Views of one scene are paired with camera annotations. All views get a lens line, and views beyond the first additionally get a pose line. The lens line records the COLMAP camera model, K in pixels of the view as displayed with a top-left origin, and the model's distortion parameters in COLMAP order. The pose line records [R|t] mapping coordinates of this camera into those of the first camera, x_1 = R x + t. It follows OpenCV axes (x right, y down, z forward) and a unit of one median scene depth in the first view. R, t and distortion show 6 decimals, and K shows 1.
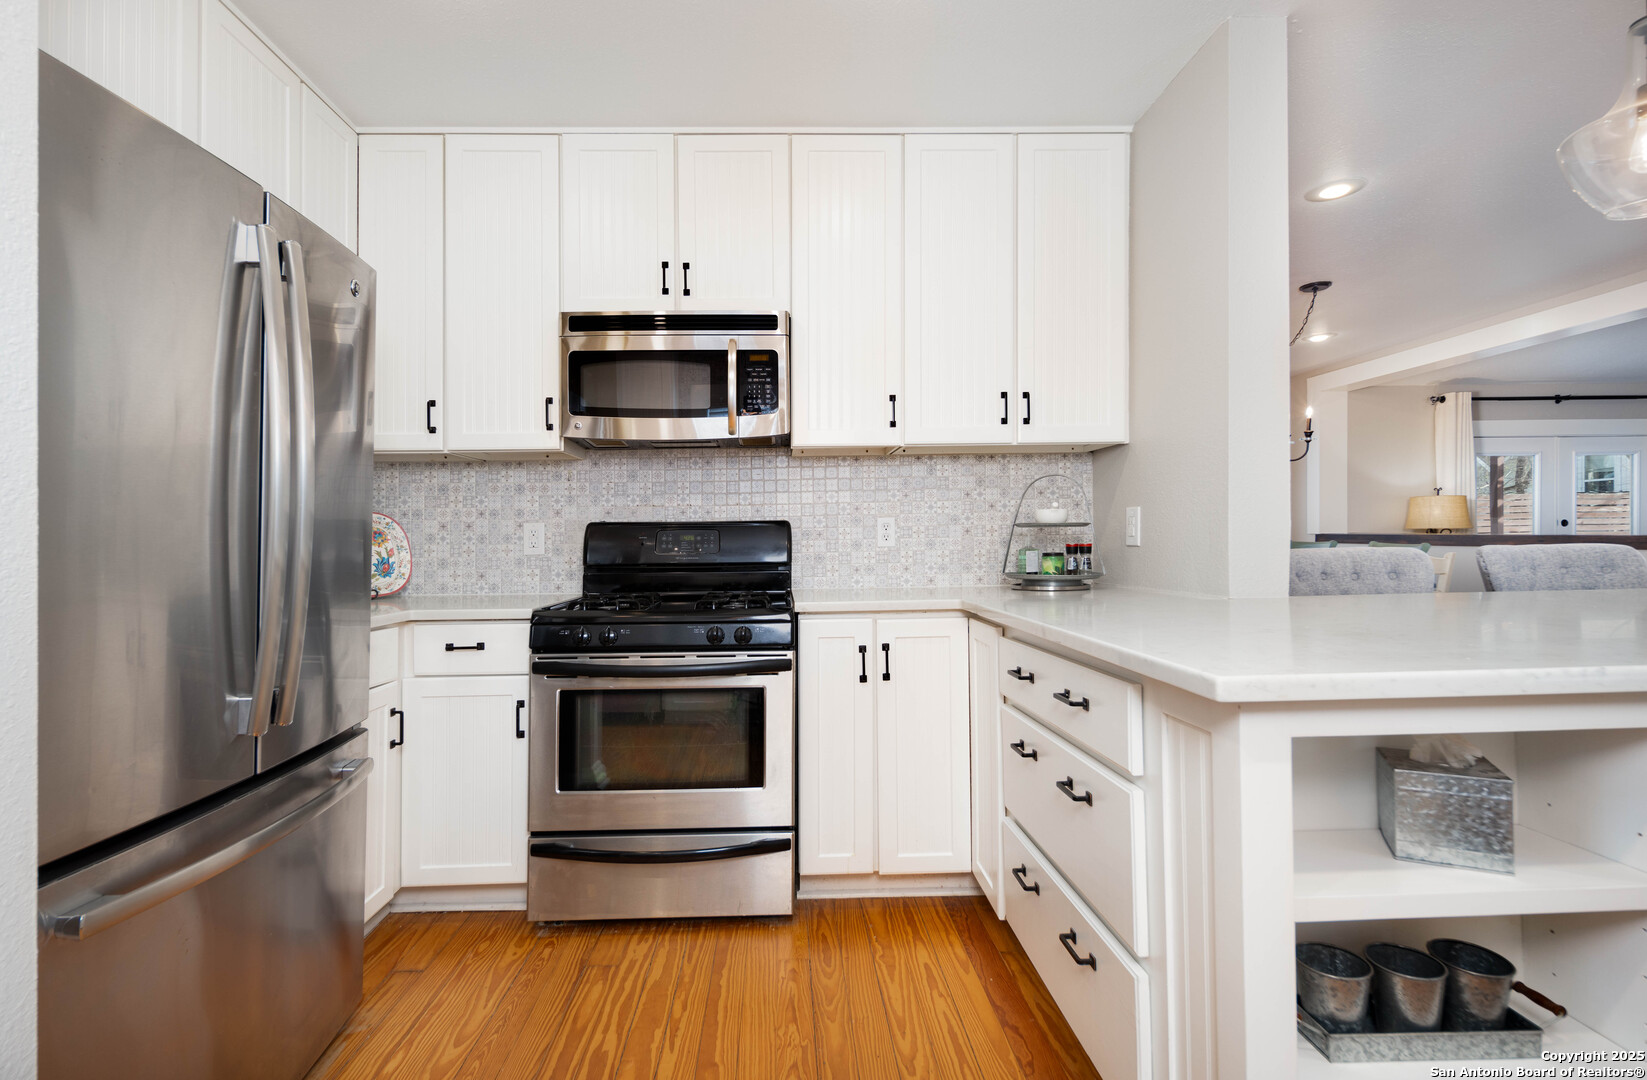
lens RADIAL K [[720.1, 0, 823.5], [0, 720.1, 540.0], [0, 0, 1]] dist [-0.001533, -0.000237]
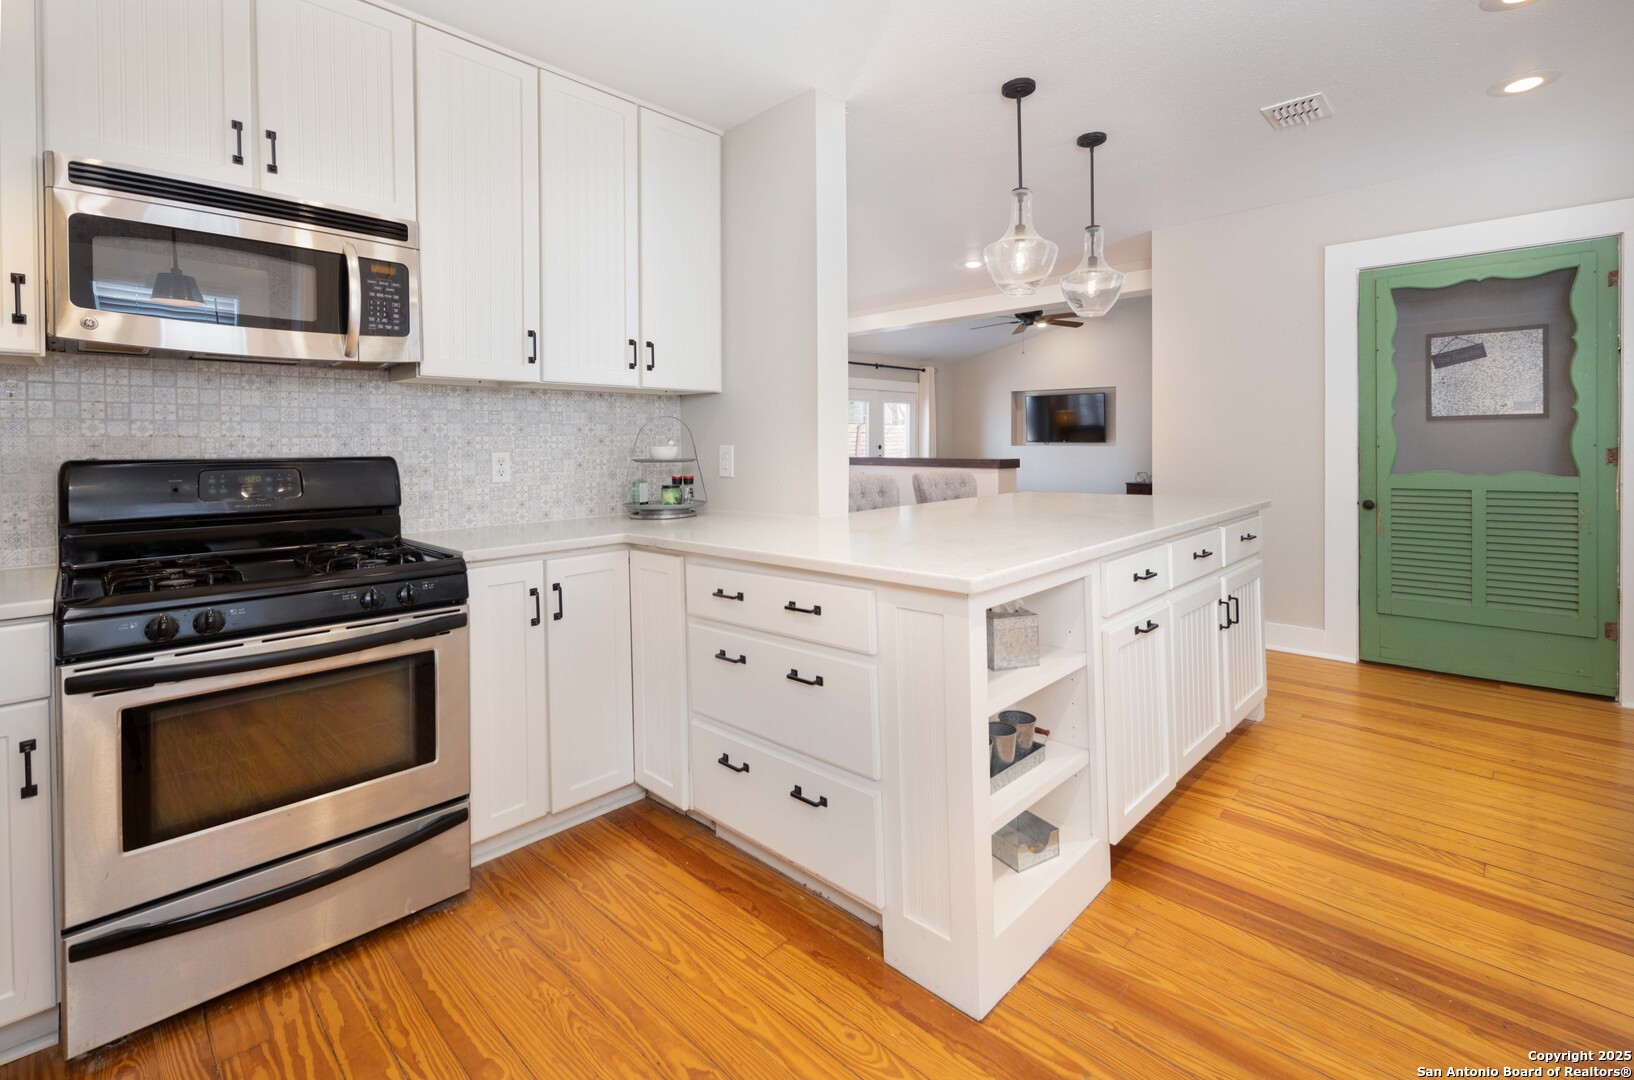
lens RADIAL K [[700.4, 0, 817.3], [0, 700.4, 459.6], [0, 0, 1]] dist [-0.002693, -0.001218]
pose [[0.723330, -0.005983, 0.690477, -0.292783], [-0.000004, 0.999962, 0.008670, -0.034057], [-0.690502, -0.006274, 0.723303, 0.038178]]
